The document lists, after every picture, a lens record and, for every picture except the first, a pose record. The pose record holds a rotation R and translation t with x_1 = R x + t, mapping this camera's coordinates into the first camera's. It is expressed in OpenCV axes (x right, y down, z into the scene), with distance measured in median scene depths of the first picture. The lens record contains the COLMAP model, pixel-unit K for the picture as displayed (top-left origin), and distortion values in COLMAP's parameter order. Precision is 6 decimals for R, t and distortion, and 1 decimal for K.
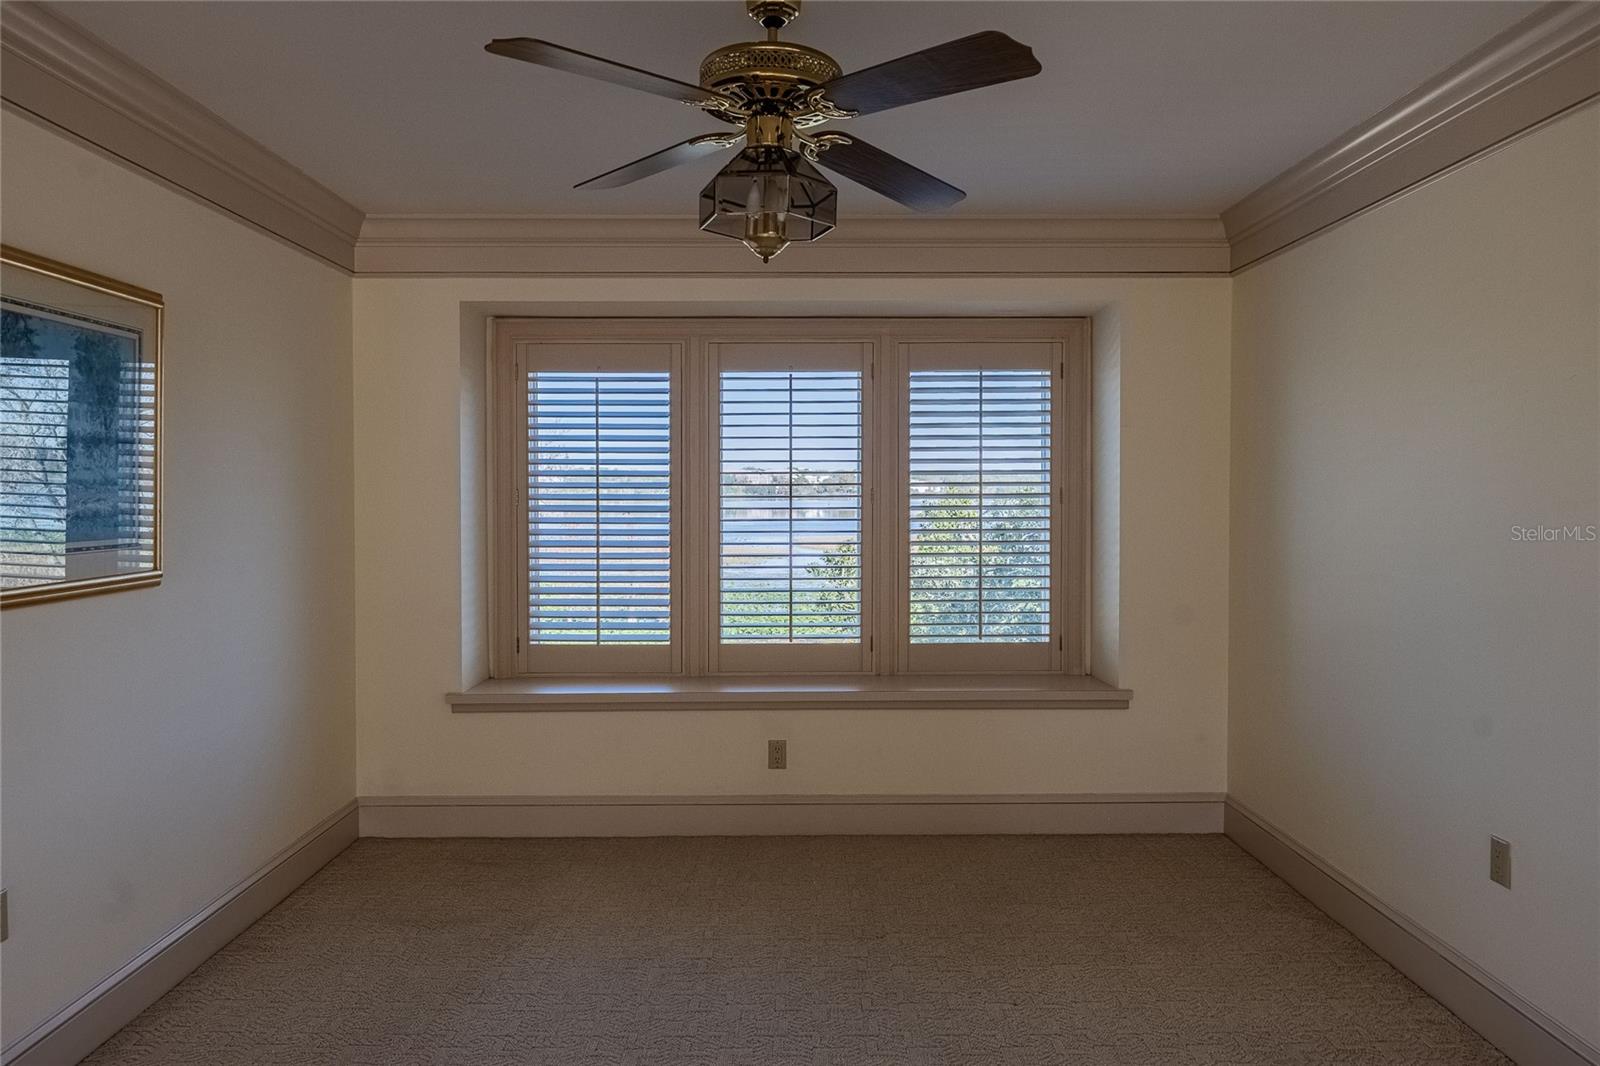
lens RADIAL K [[1097.0, 0, 802.1], [0, 1097.0, 524.3], [0, 0, 1]] dist [0.008841, 0.001518]
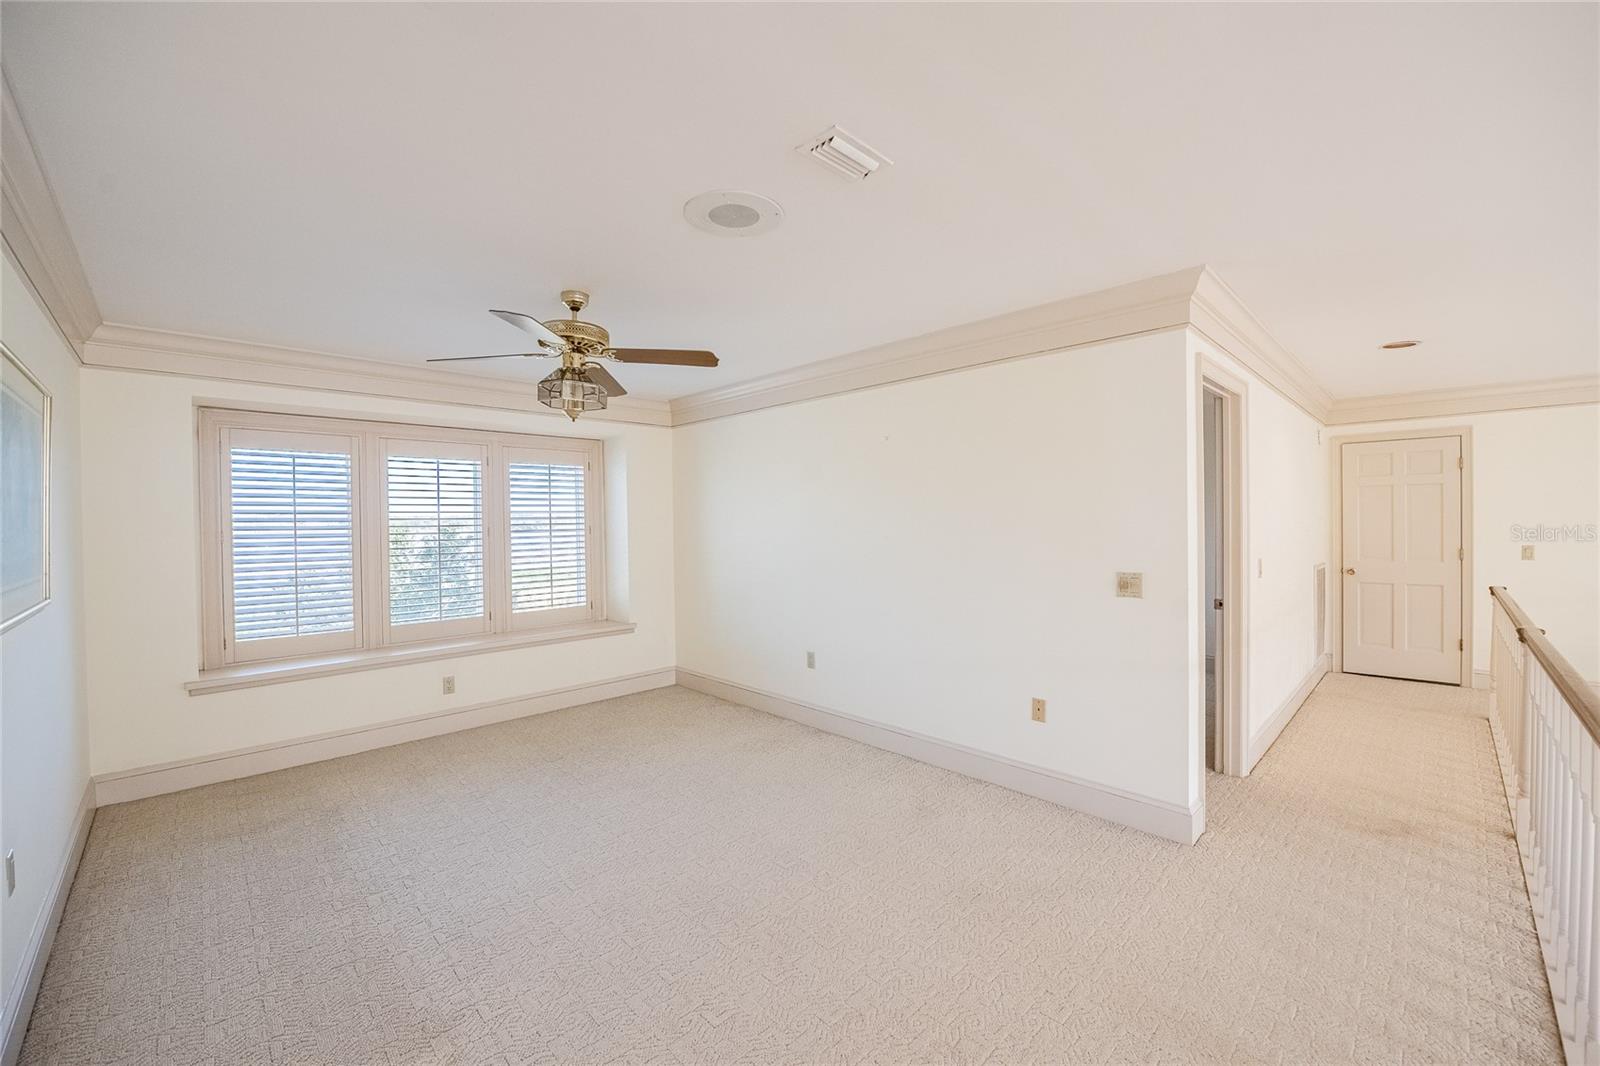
lens RADIAL K [[645.1, 0, 800.0], [0, 645.1, 533.0], [0, 0, 1]] dist [-0.000895, -0.000058]
pose [[0.725544, -0.019200, 0.687908, -0.309108], [0.031762, 0.999480, -0.005603, -0.002534], [-0.687443, 0.025914, 0.725776, -0.102303]]
